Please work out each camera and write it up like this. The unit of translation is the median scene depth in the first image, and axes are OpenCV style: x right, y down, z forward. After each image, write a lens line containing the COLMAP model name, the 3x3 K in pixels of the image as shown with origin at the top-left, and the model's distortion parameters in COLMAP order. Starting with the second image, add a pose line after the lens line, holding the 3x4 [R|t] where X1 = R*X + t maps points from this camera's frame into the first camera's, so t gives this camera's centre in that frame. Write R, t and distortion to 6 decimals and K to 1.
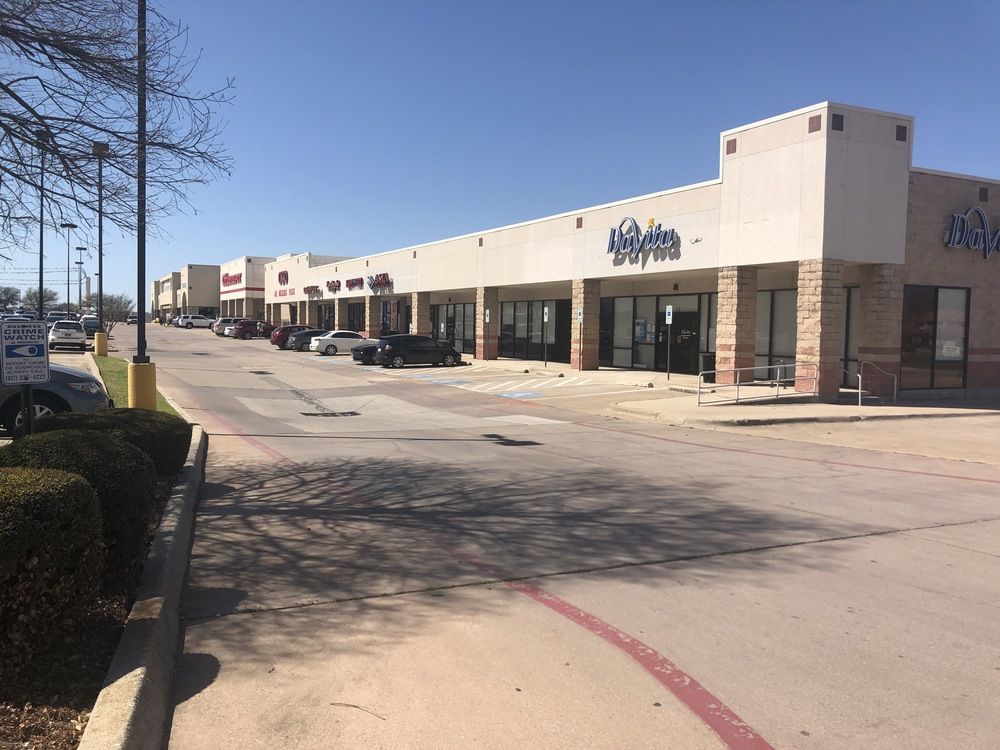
lens RADIAL K [[842.8, 0, 501.2], [0, 842.8, 374.2], [0, 0, 1]] dist [0.040708, -0.037865]
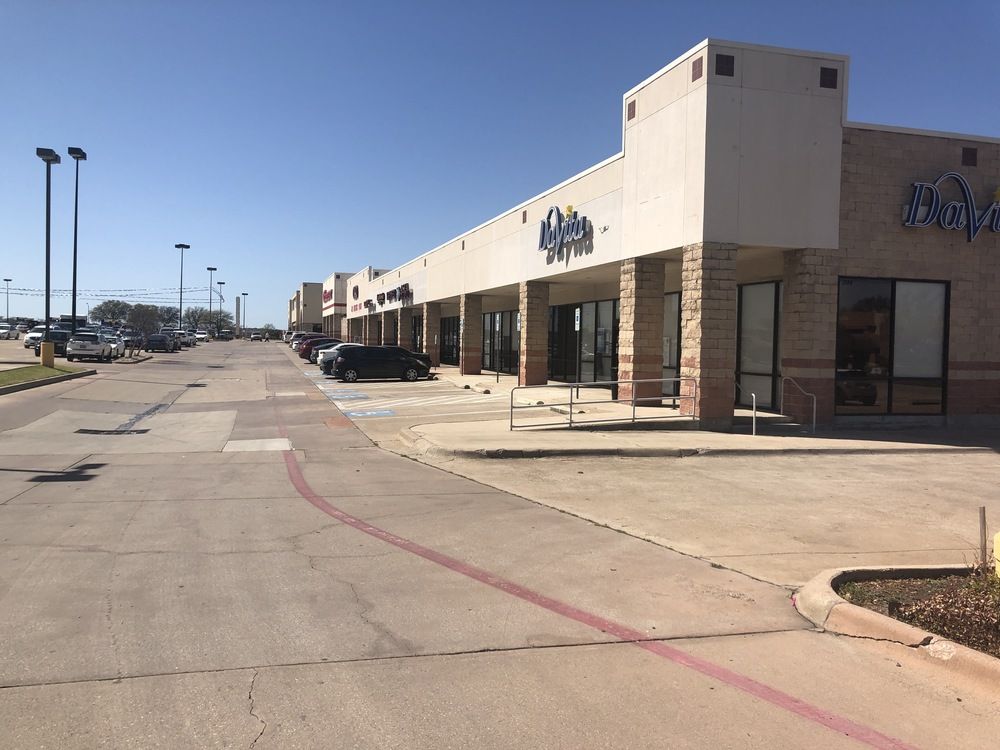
lens RADIAL K [[842.8, 0, 498.4], [0, 842.8, 366.5], [0, 0, 1]] dist [0.040708, -0.037865]
pose [[0.982087, 0.007304, -0.188285, 0.295385], [-0.013210, 0.999459, -0.030133, 0.001643], [0.187963, 0.032081, 0.981652, 0.186602]]
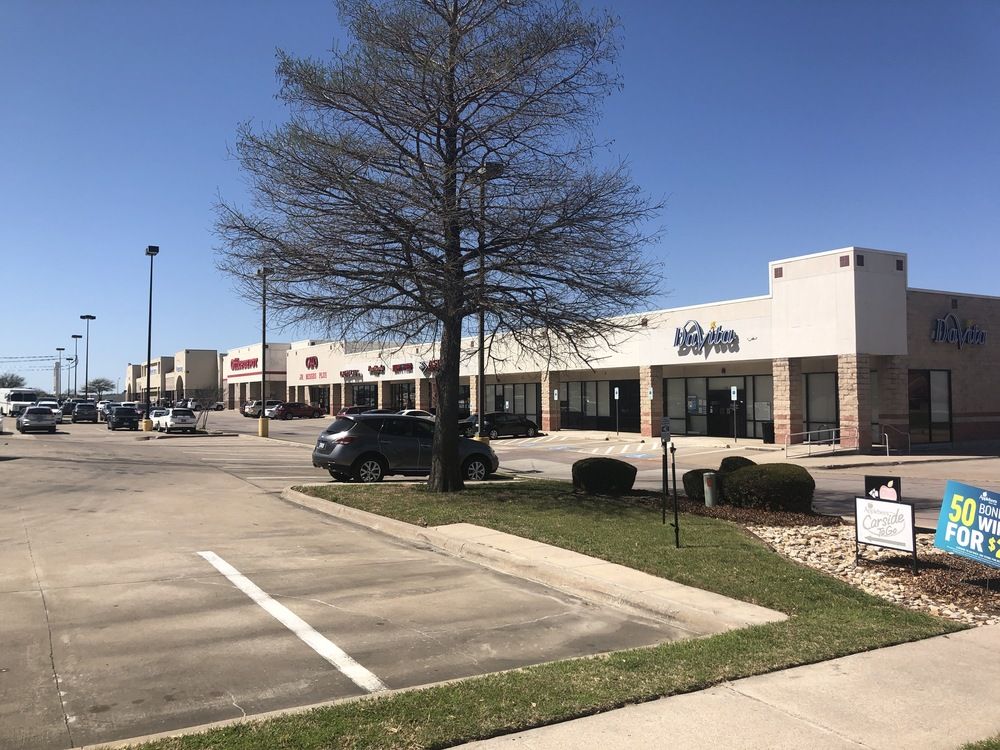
lens RADIAL K [[842.8, 0, 508.8], [0, 842.8, 375.2], [0, 0, 1]] dist [0.040708, -0.037865]
pose [[0.996670, -0.023057, 0.078208, -0.277165], [0.029537, 0.996134, -0.082729, 0.001370], [-0.075998, 0.084764, 0.993499, -0.327762]]
